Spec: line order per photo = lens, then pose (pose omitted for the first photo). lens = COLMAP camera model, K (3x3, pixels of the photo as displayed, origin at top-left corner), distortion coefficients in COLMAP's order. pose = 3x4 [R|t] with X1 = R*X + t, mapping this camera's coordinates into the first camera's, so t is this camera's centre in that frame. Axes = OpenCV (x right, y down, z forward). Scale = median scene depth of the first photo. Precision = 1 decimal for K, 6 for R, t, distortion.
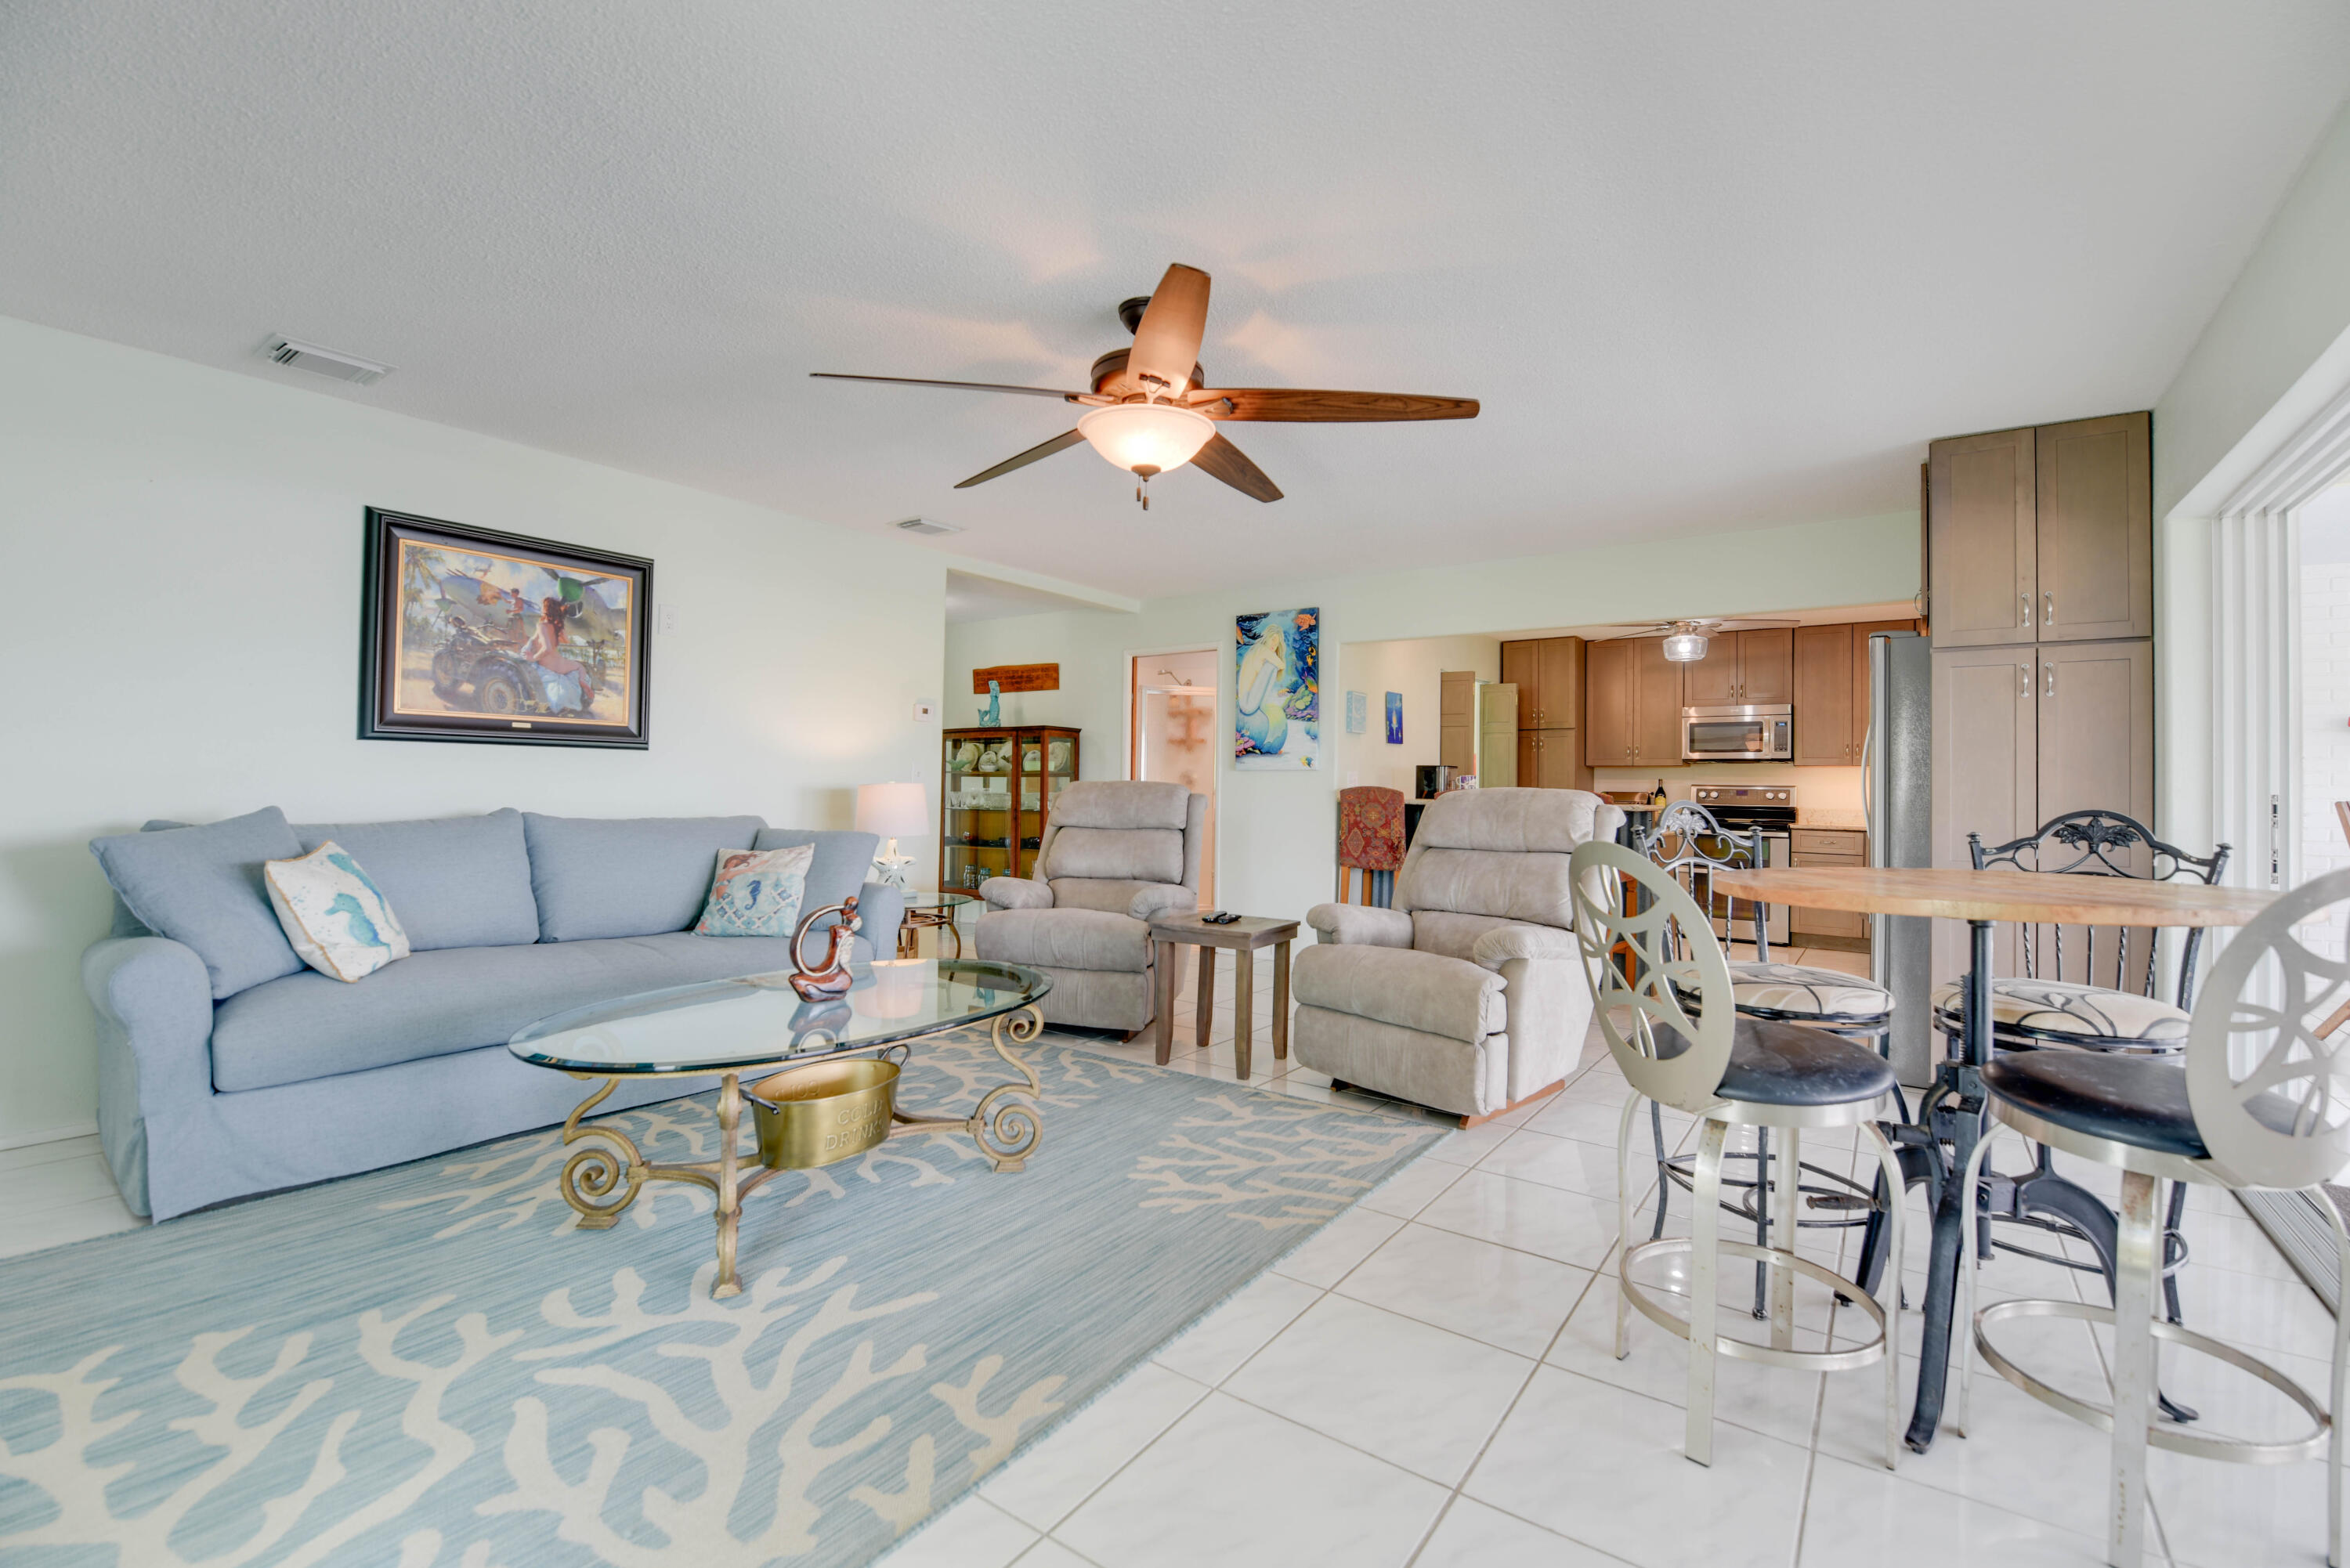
lens RADIAL K [[1026.5, 0, 1175.7], [0, 1026.5, 779.8], [0, 0, 1]] dist [-0.004538, -0.005347]
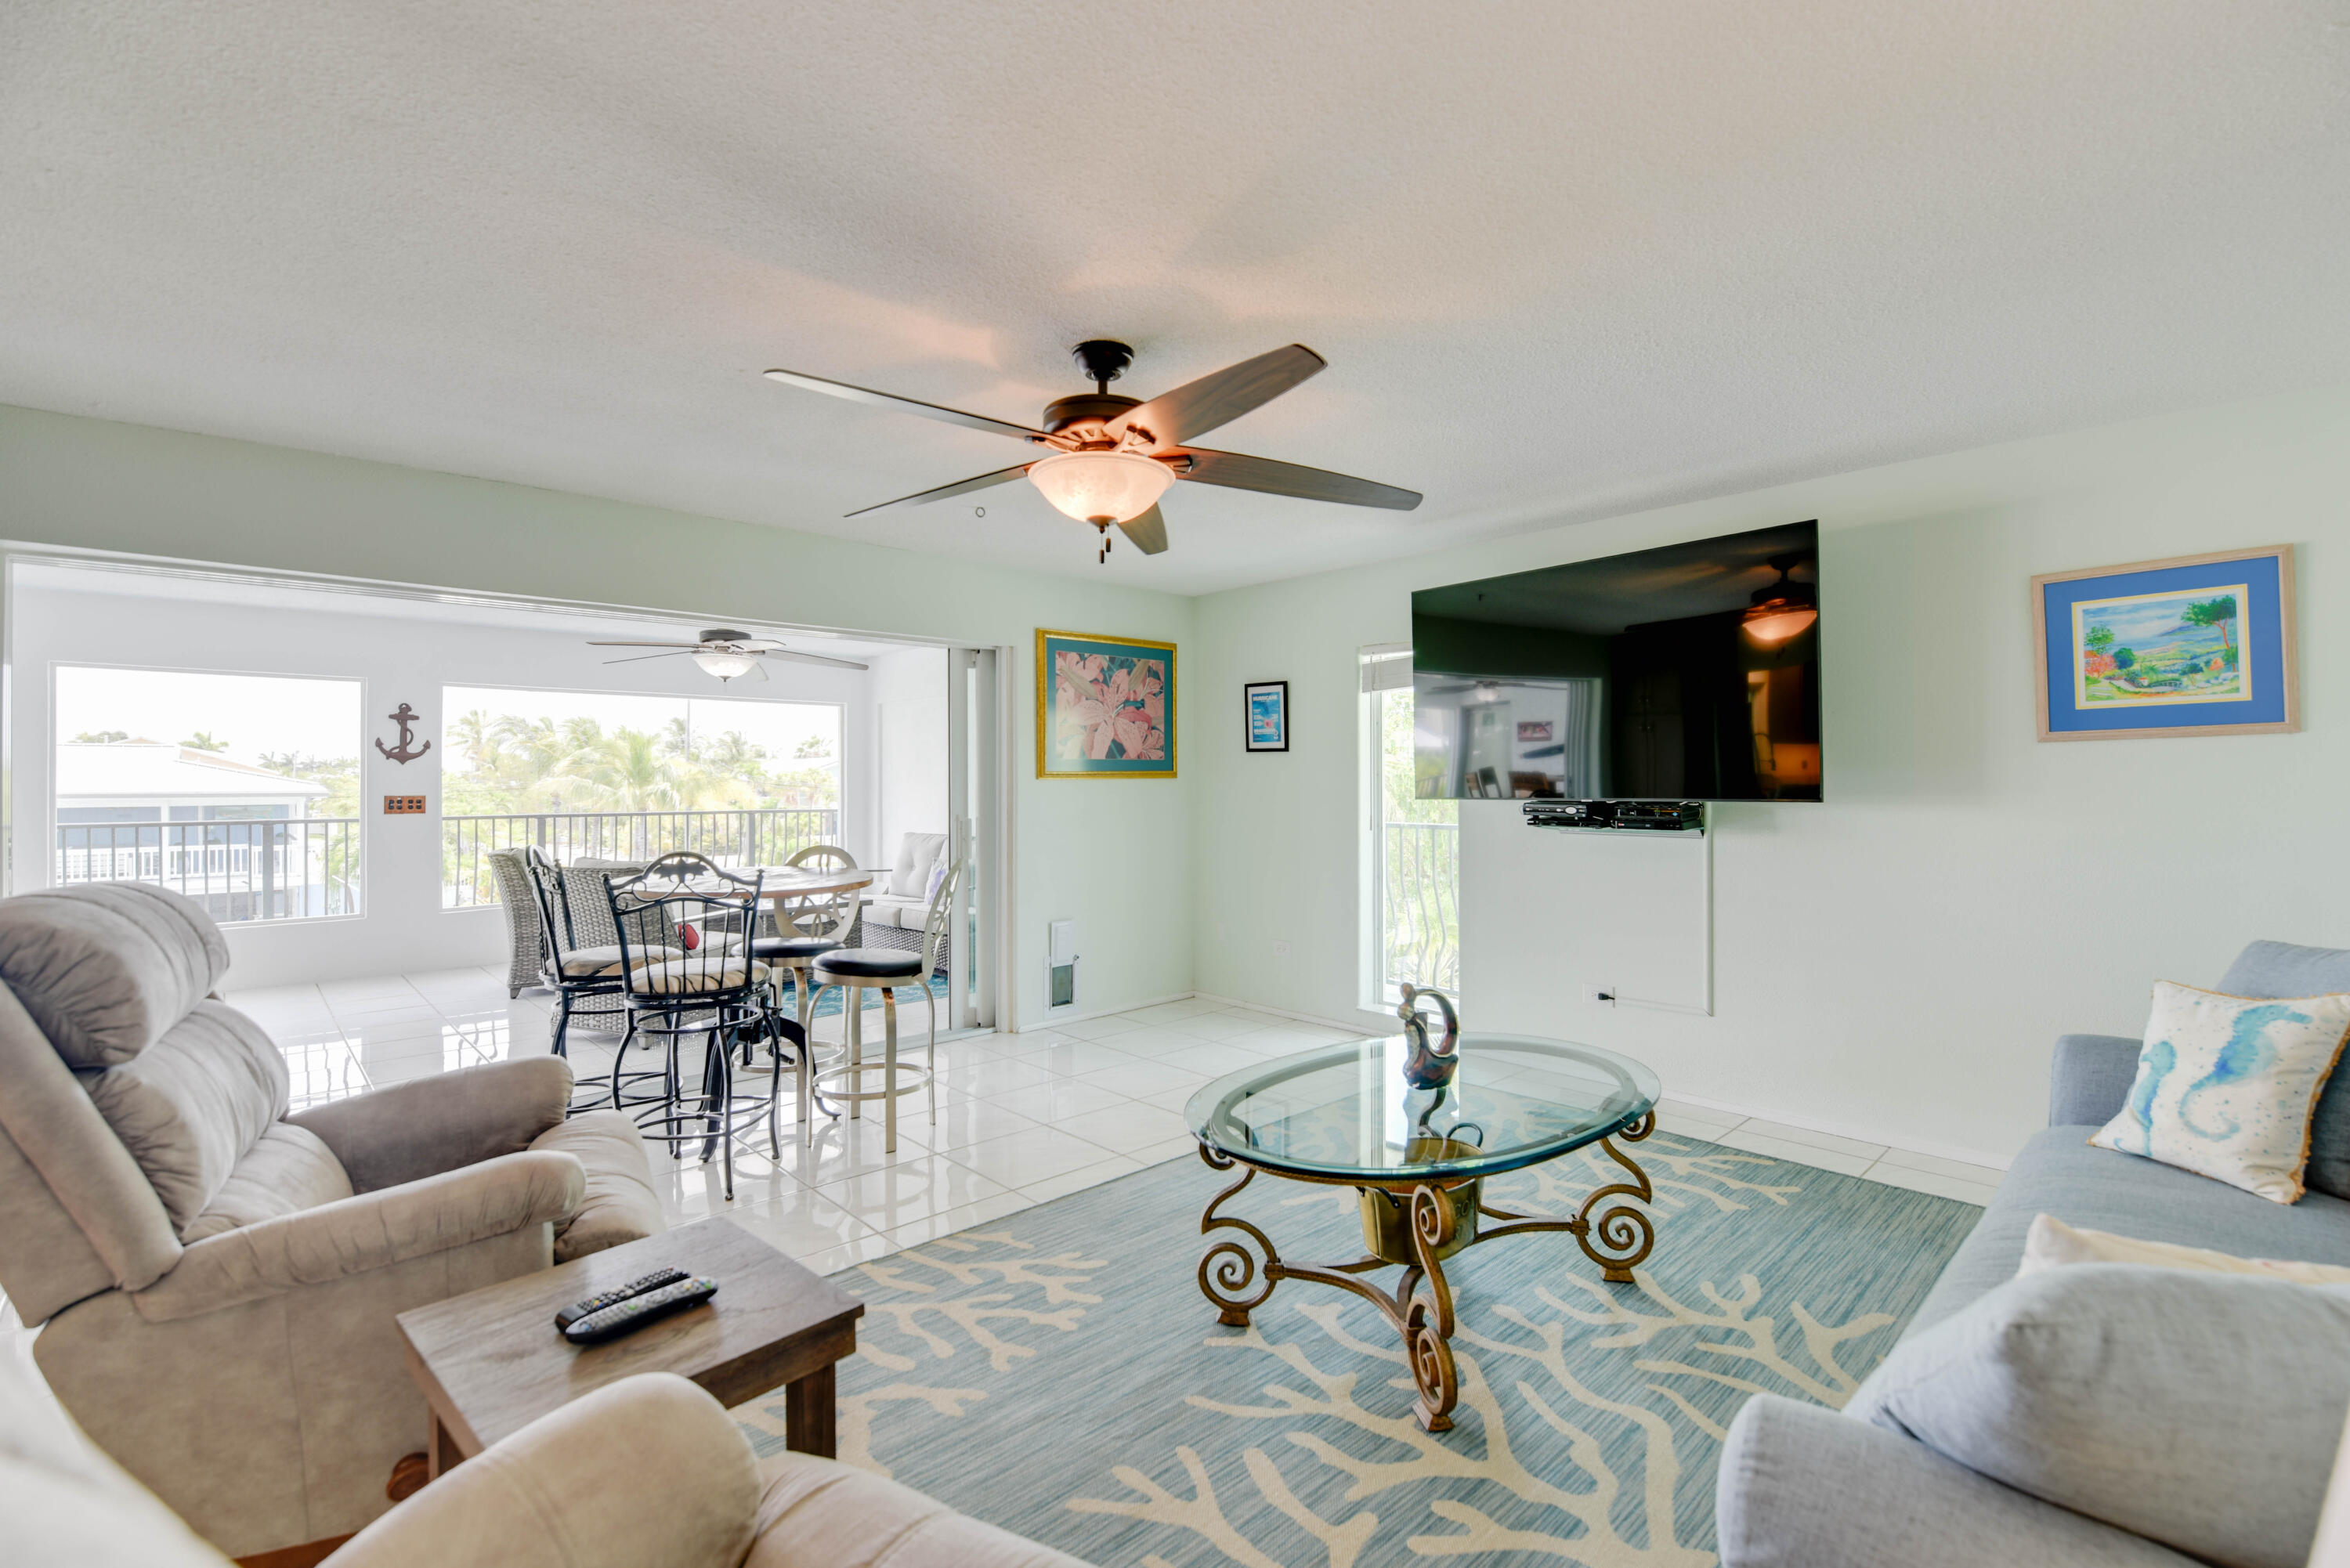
lens RADIAL K [[1026.5, 0, 1163.9], [0, 1026.5, 784.8], [0, 0, 1]] dist [-0.004538, -0.005347]
pose [[-0.978594, -0.013794, 0.205339, -0.199230], [-0.014430, 0.999895, -0.001598, -0.042205], [-0.205295, -0.004527, -0.978690, 1.347515]]
